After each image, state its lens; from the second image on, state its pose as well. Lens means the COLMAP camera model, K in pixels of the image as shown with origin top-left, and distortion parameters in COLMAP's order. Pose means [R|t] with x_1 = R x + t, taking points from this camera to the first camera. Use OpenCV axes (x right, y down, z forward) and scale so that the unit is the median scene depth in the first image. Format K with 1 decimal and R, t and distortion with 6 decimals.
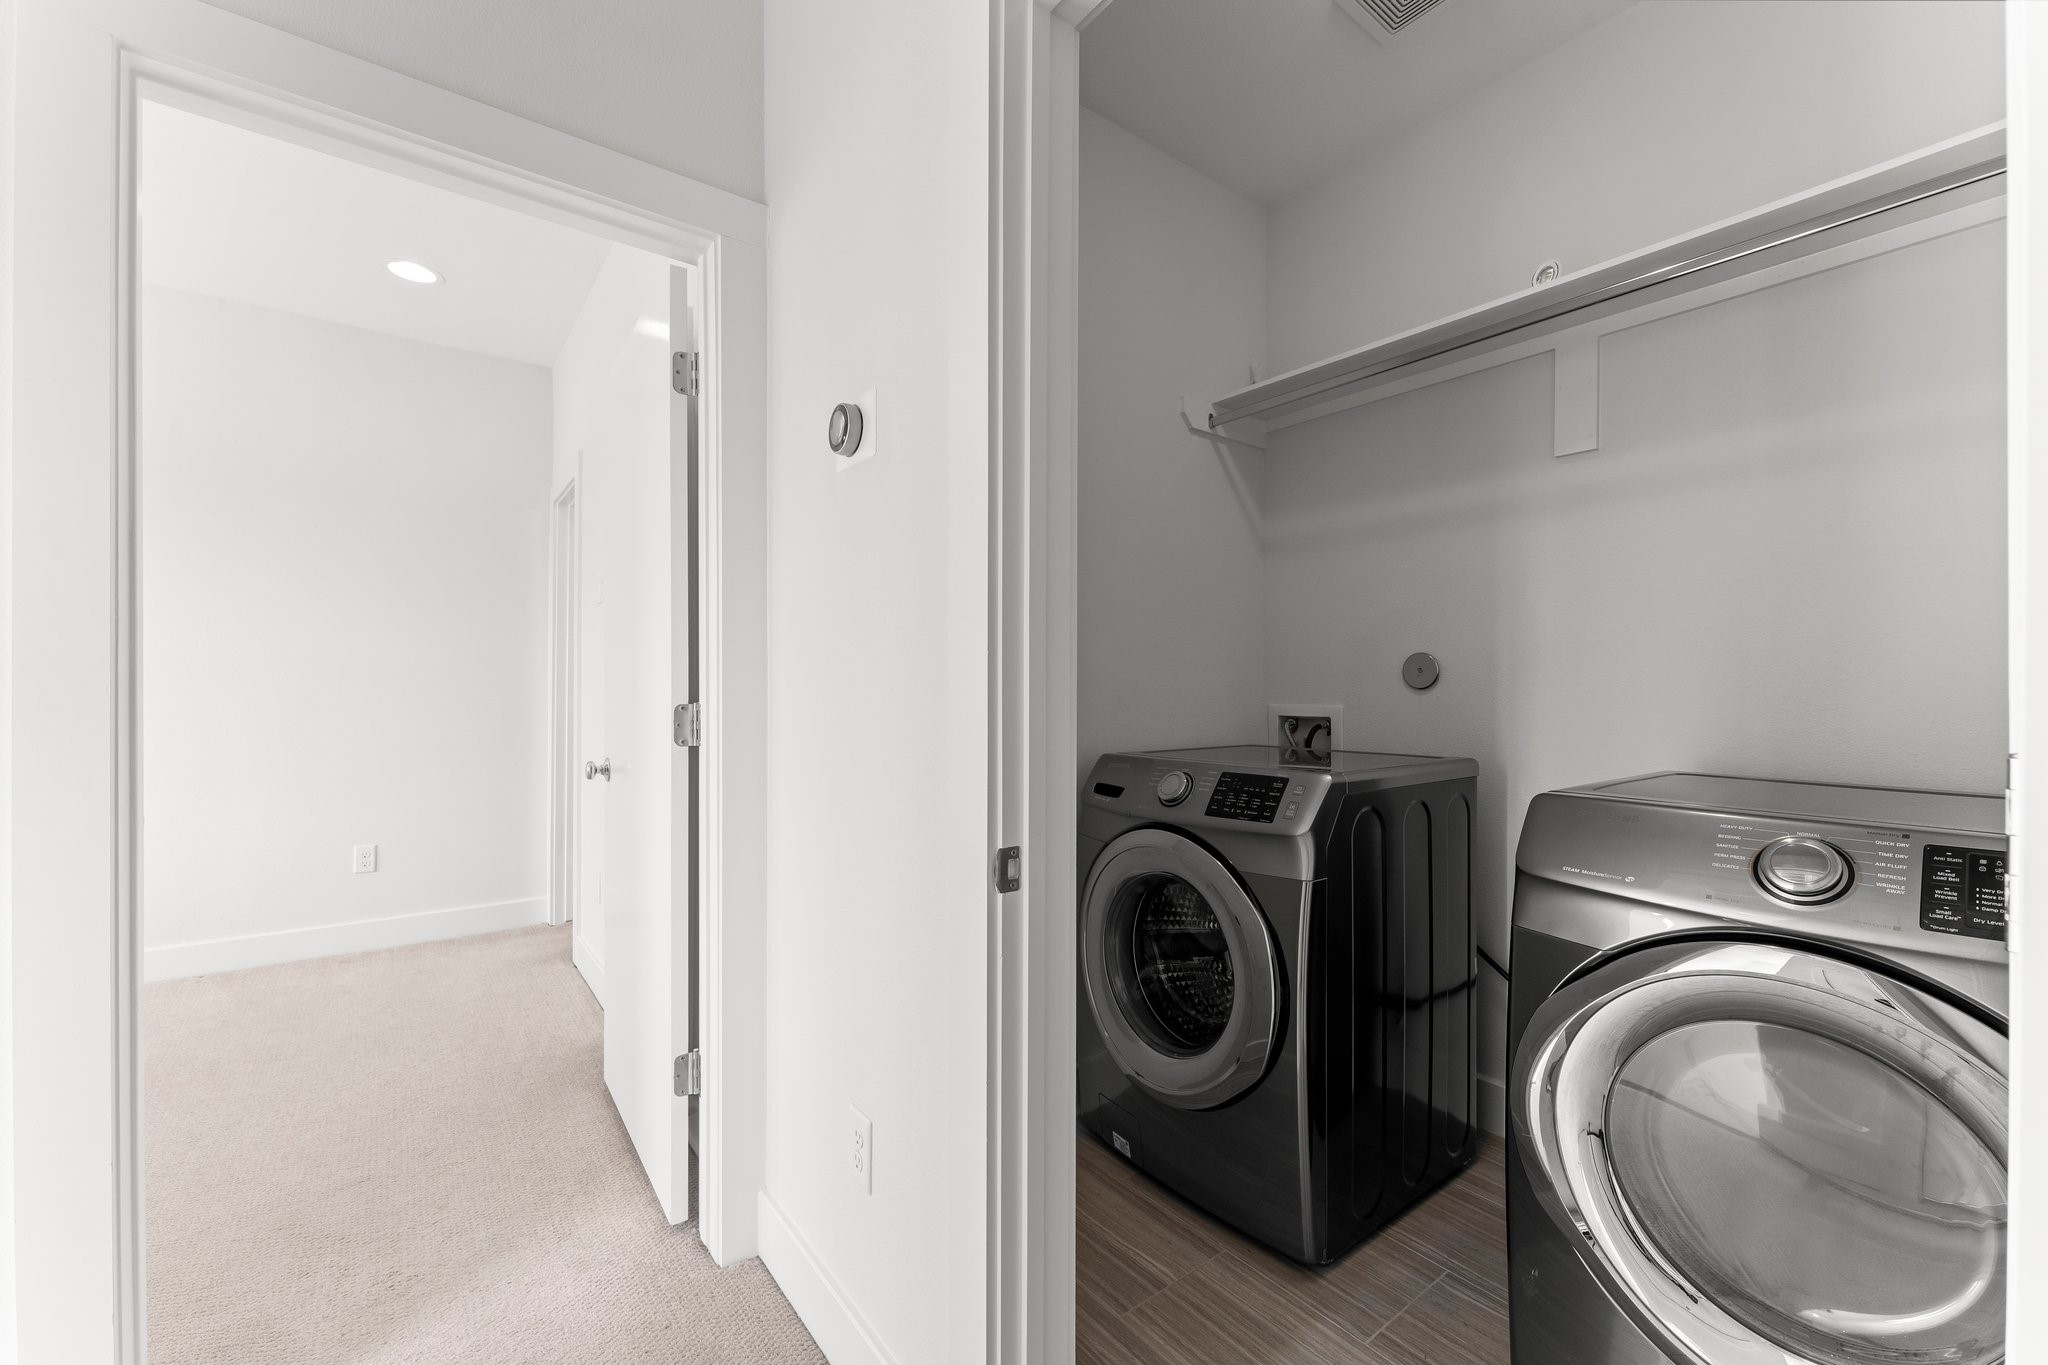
lens RADIAL K [[826.8, 0, 1033.6], [0, 826.8, 693.9], [0, 0, 1]] dist [0.002477, -0.000084]
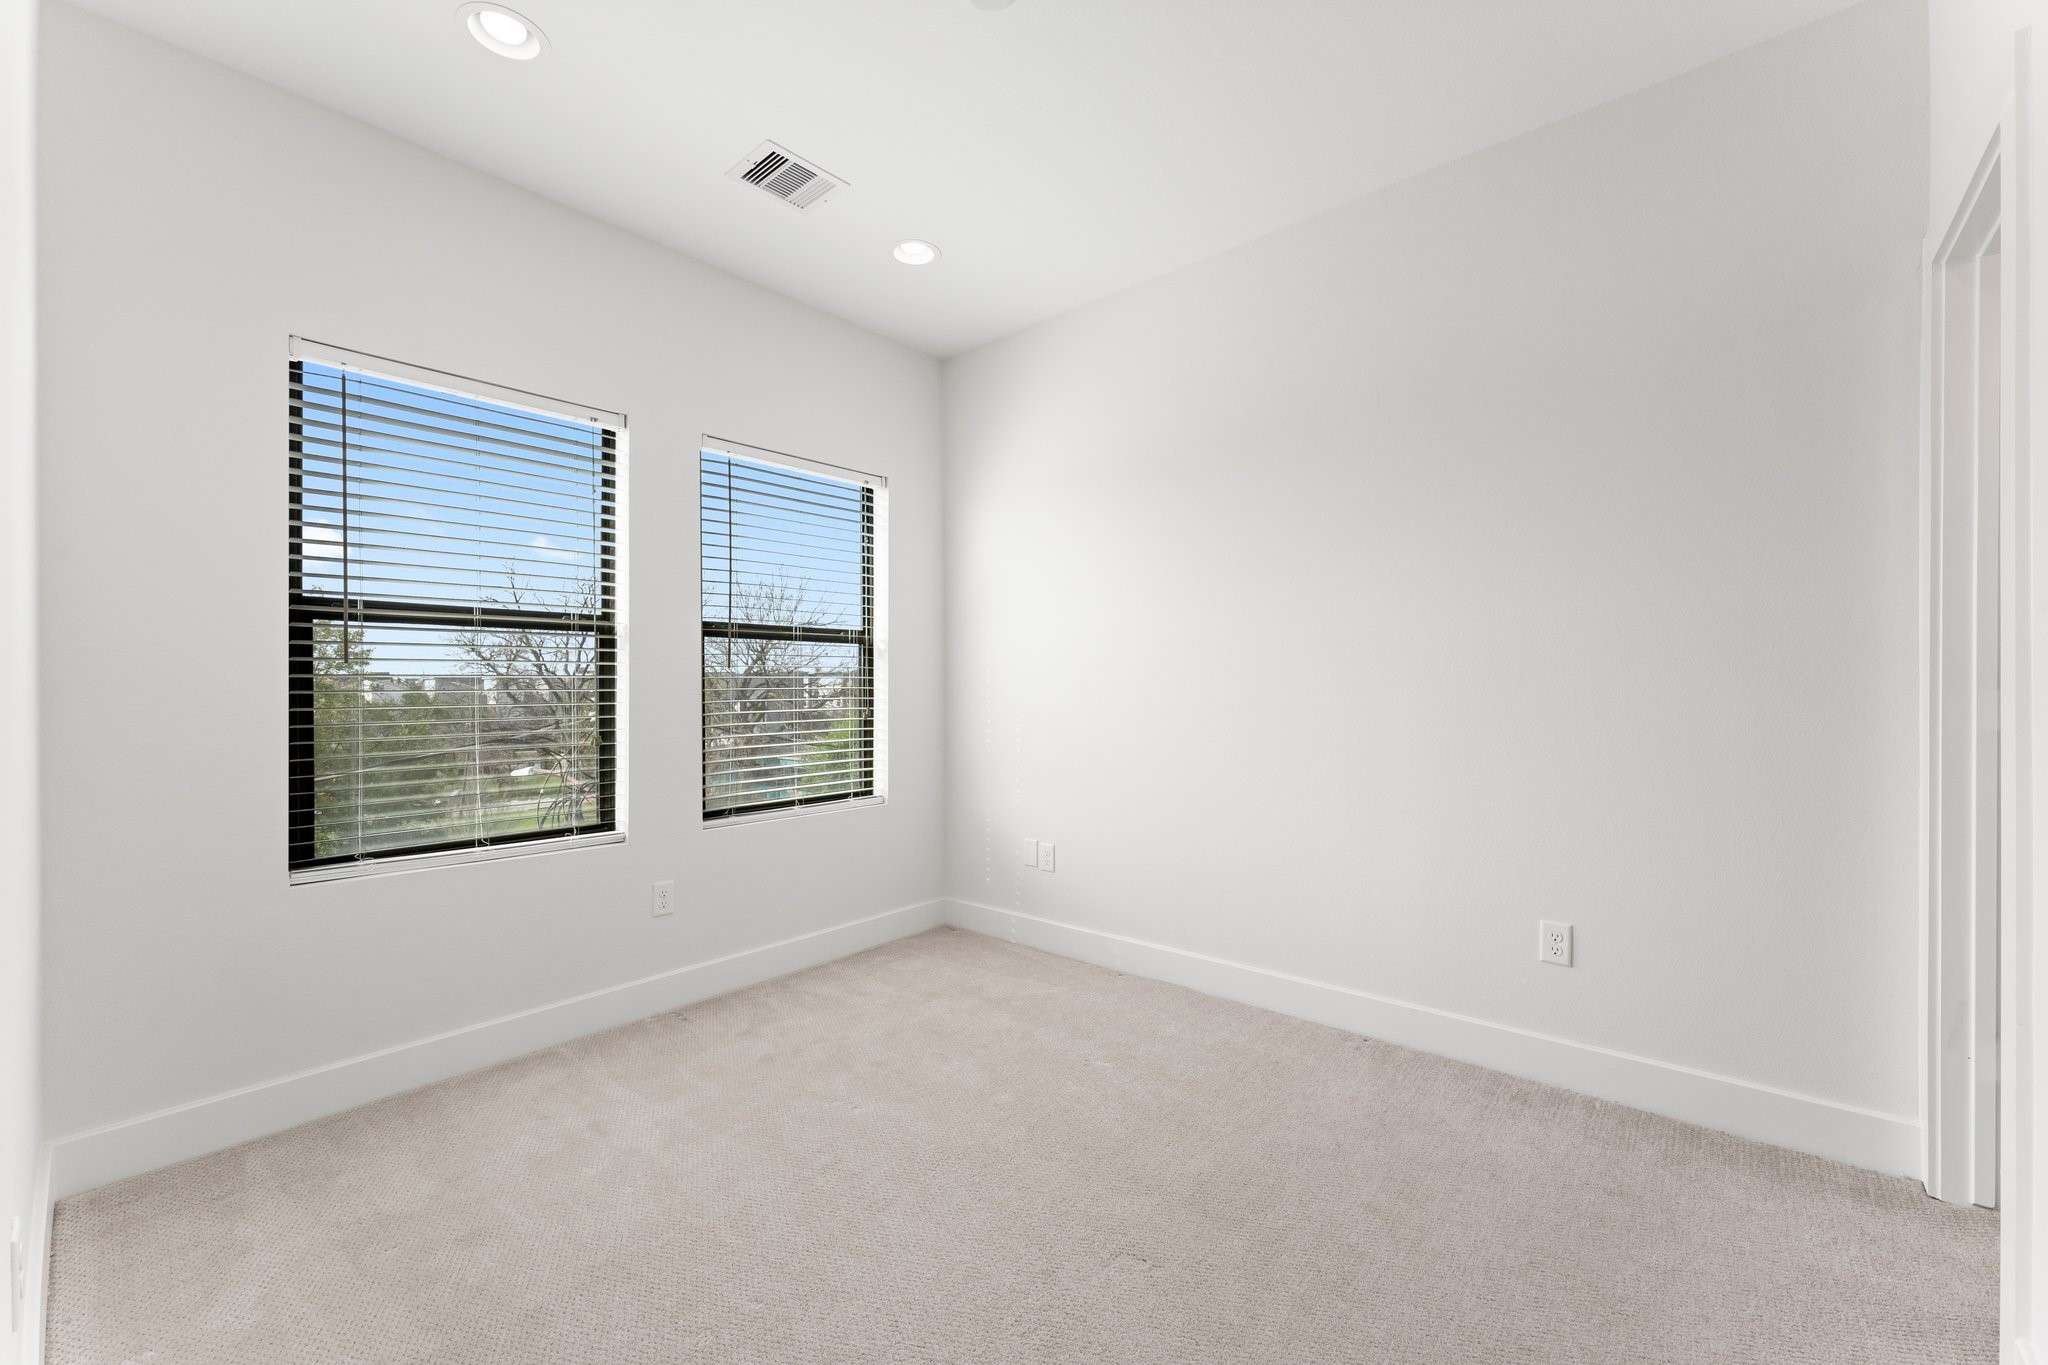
lens RADIAL K [[826.8, 0, 982.1], [0, 826.8, 685.7], [0, 0, 1]] dist [0.002477, -0.000084]
pose [[0.188539, -0.006119, -0.982047, -0.247972], [-0.000946, 0.999979, -0.006412, 0.000416], [0.982065, 0.002138, 0.188529, 0.429492]]
